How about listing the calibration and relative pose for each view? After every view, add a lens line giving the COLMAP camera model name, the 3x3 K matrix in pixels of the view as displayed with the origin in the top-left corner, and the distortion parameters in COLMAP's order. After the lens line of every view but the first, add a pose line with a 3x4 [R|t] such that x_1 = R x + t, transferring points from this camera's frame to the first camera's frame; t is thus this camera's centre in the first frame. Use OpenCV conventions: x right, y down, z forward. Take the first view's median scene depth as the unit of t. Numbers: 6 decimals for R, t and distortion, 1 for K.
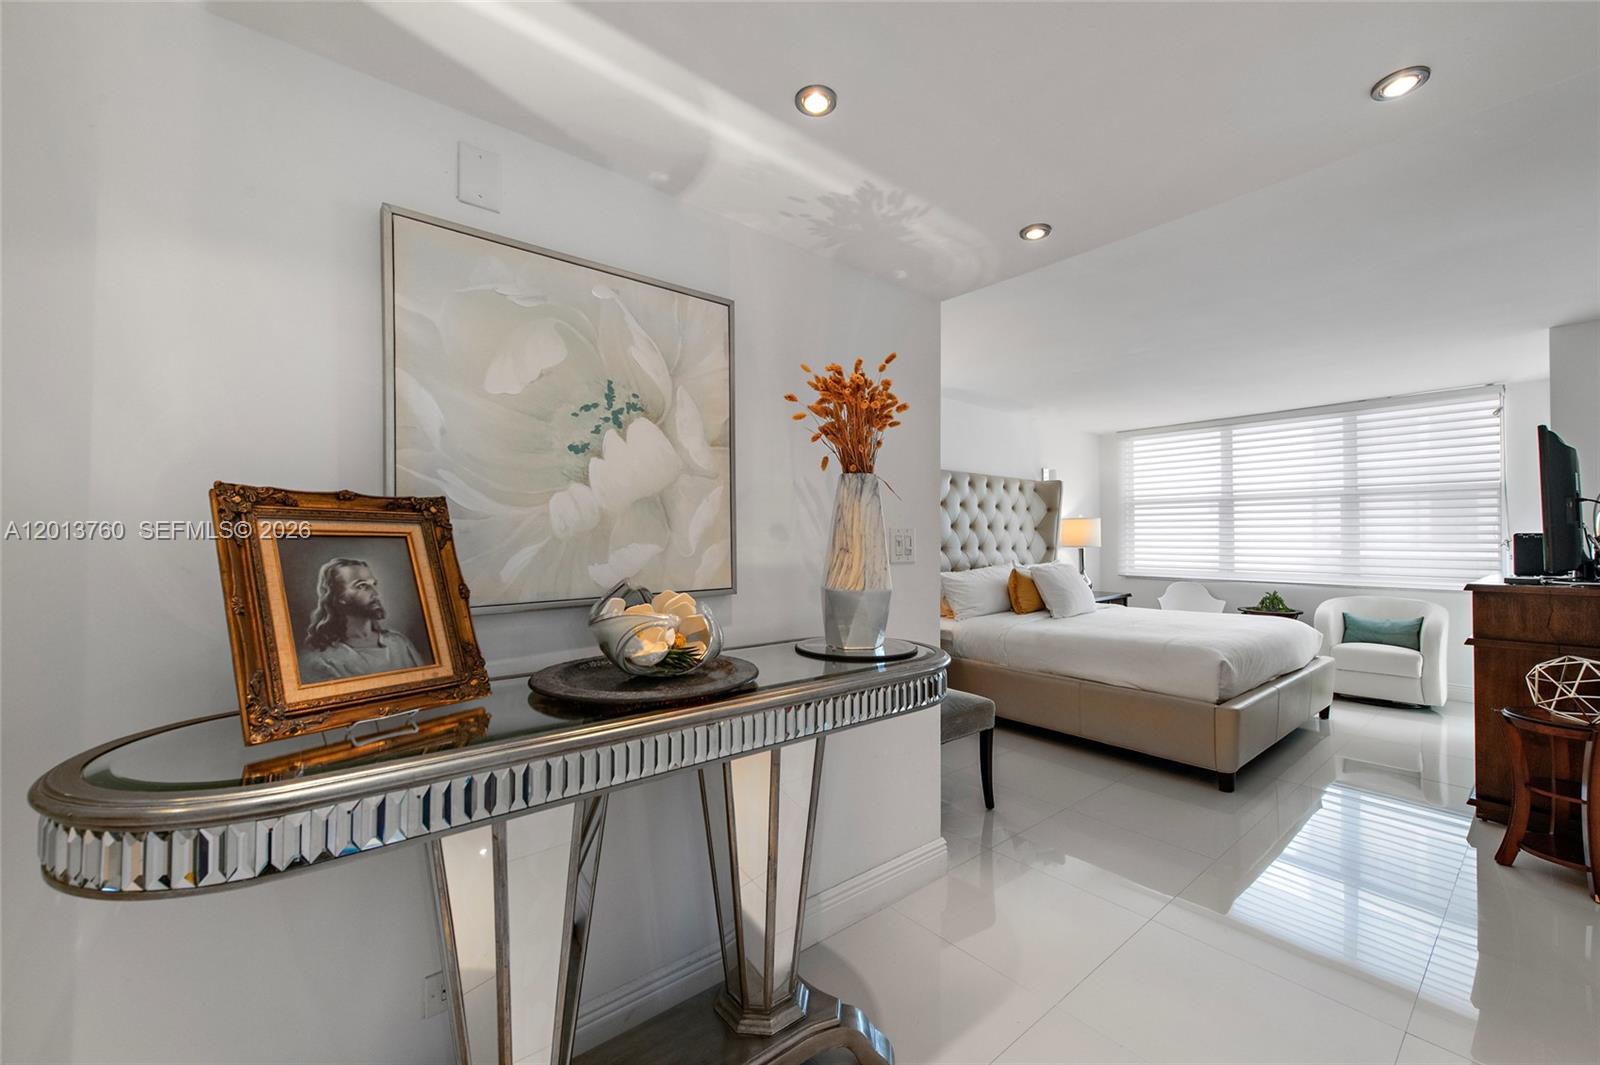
lens RADIAL K [[634.0, 0, 802.2], [0, 634.0, 521.2], [0, 0, 1]] dist [0.009784, -0.000218]
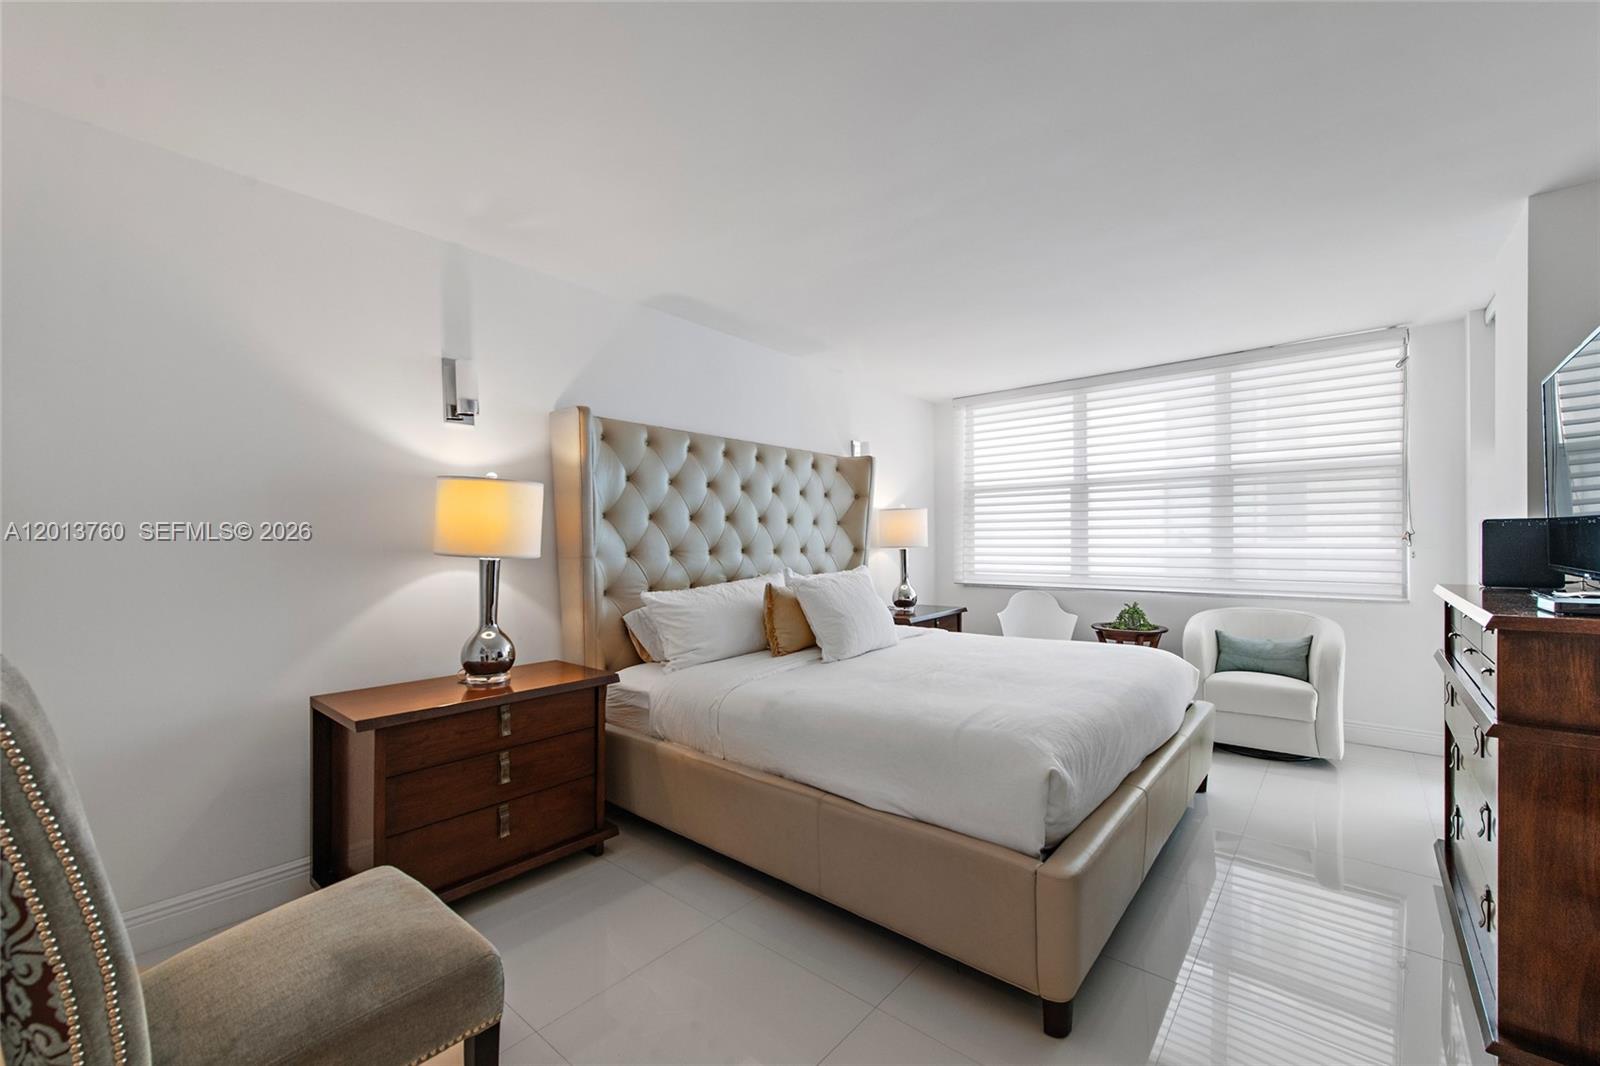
lens RADIAL K [[643.7, 0, 807.5], [0, 643.7, 533.3], [0, 0, 1]] dist [0.010794, -0.000115]
pose [[0.984773, -0.006522, 0.173721, 0.228262], [0.003668, 0.999853, 0.016746, 0.012533], [-0.173805, -0.015854, 0.984652, 0.318428]]
